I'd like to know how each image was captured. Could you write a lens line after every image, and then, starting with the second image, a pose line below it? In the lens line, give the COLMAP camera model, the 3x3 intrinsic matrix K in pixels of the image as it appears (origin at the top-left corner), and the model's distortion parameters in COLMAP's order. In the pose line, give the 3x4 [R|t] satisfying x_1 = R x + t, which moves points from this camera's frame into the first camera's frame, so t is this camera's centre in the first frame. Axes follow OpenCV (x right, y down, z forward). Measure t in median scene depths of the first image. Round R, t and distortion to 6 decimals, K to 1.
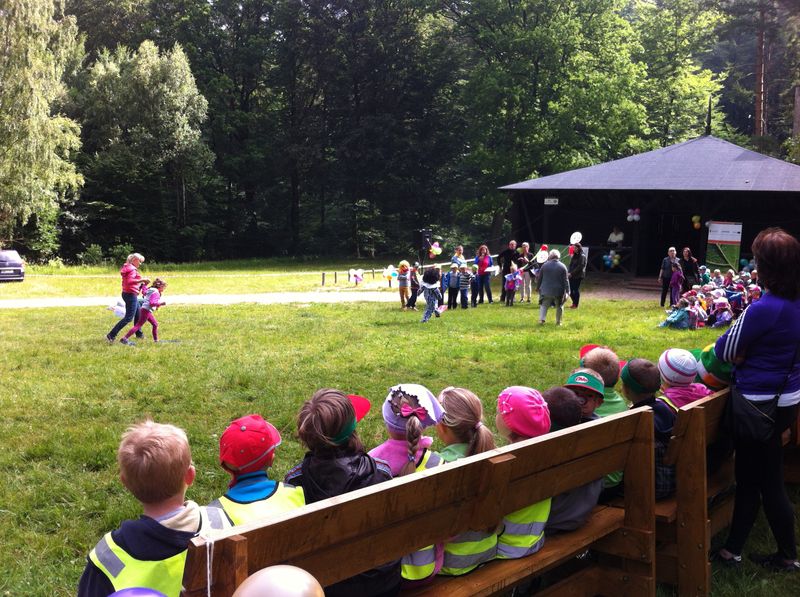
lens RADIAL K [[748.9, 0, 400.0], [0, 748.9, 298.5], [0, 0, 1]] dist [0.090229, -0.278387]
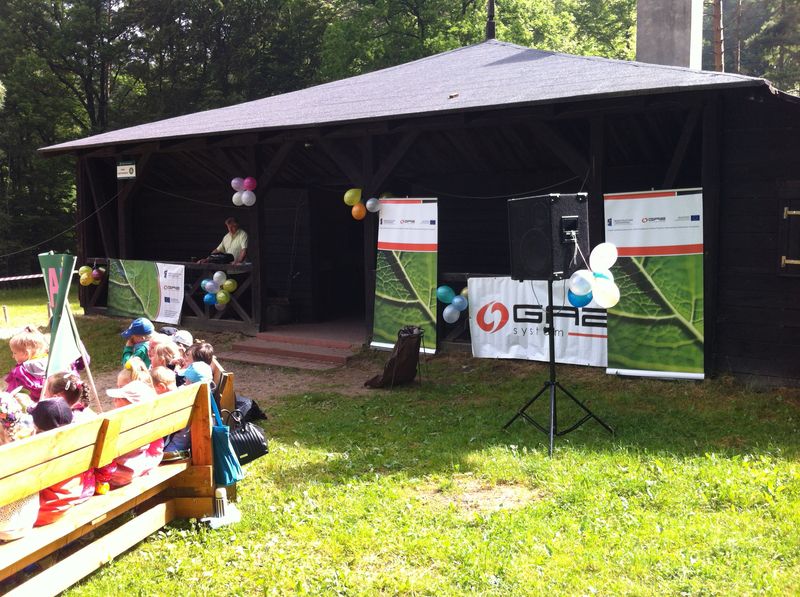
lens RADIAL K [[748.9, 0, 400.0], [0, 748.9, 298.5], [0, 0, 1]] dist [0.090229, -0.278387]
pose [[0.998756, -0.023767, -0.043835, 0.408816], [0.022983, 0.999568, -0.018303, -0.036024], [0.044251, 0.017272, 0.998871, 0.544002]]
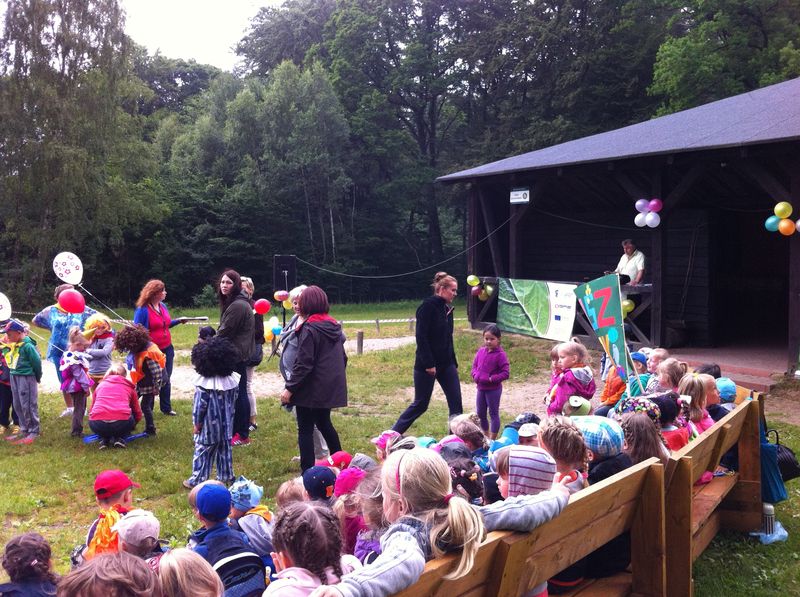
lens RADIAL K [[748.9, 0, 400.0], [0, 748.9, 298.5], [0, 0, 1]] dist [0.090229, -0.278387]
pose [[0.909751, 0.001883, -0.415149, 0.351836], [-0.023176, 0.998661, -0.046258, -0.034716], [0.414506, 0.051705, 0.908576, 0.518027]]
